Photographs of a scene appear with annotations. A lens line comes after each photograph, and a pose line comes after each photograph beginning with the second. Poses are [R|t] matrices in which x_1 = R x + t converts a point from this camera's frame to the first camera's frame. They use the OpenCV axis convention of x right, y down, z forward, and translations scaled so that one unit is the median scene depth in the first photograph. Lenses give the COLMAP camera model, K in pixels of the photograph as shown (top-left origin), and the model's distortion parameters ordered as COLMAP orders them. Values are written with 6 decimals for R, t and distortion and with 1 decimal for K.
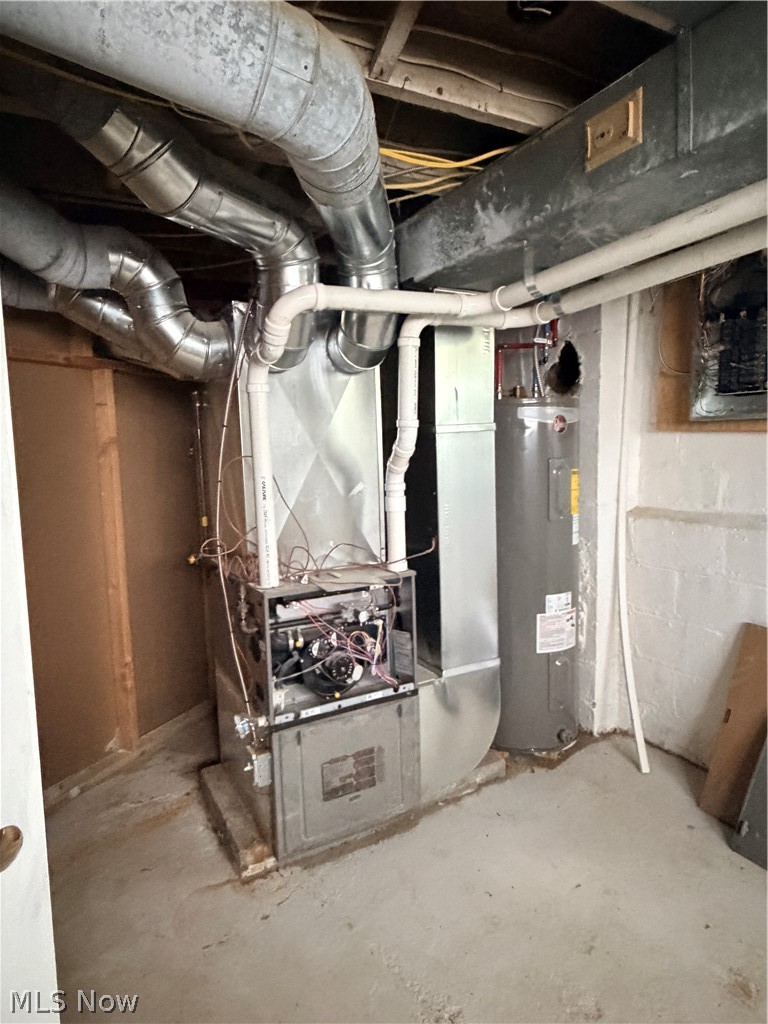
lens RADIAL K [[619.5, 0, 381.8], [0, 619.5, 511.1], [0, 0, 1]] dist [0.003526, 0.001952]
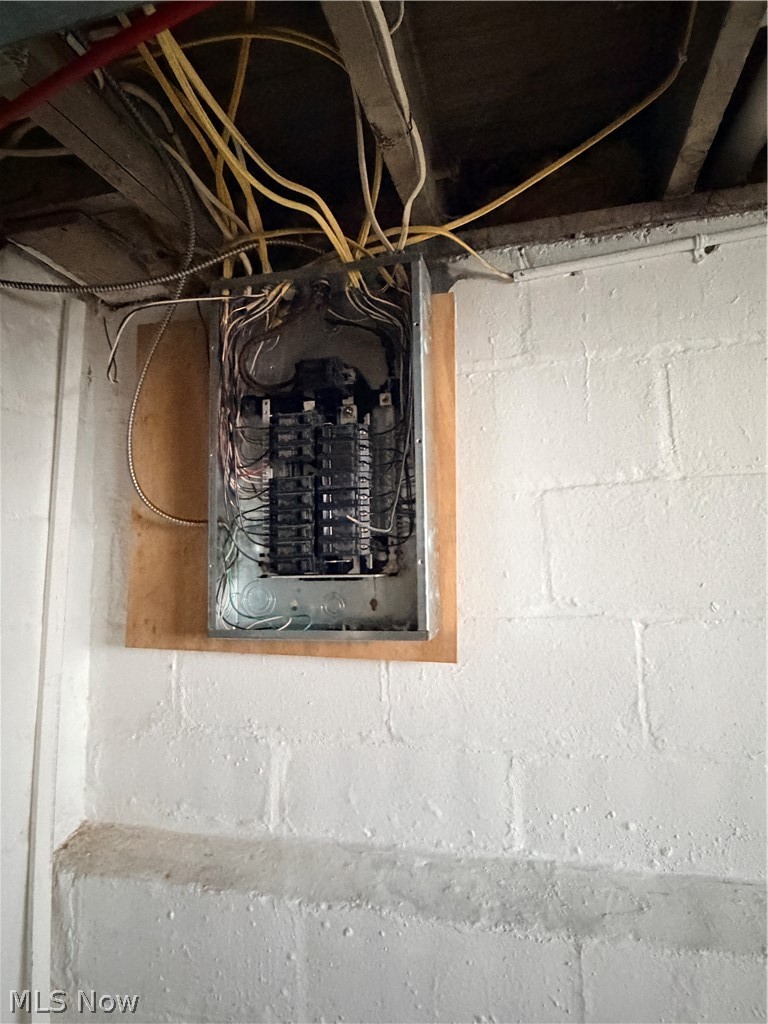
lens RADIAL K [[619.5, 0, 381.3], [0, 619.5, 511.5], [0, 0, 1]] dist [0.003526, 0.001952]
pose [[0.681661, 0.065707, 0.728711, 0.256575], [0.085551, 0.981970, -0.168570, -0.141822], [-0.726649, 0.177250, 0.663750, 0.600477]]
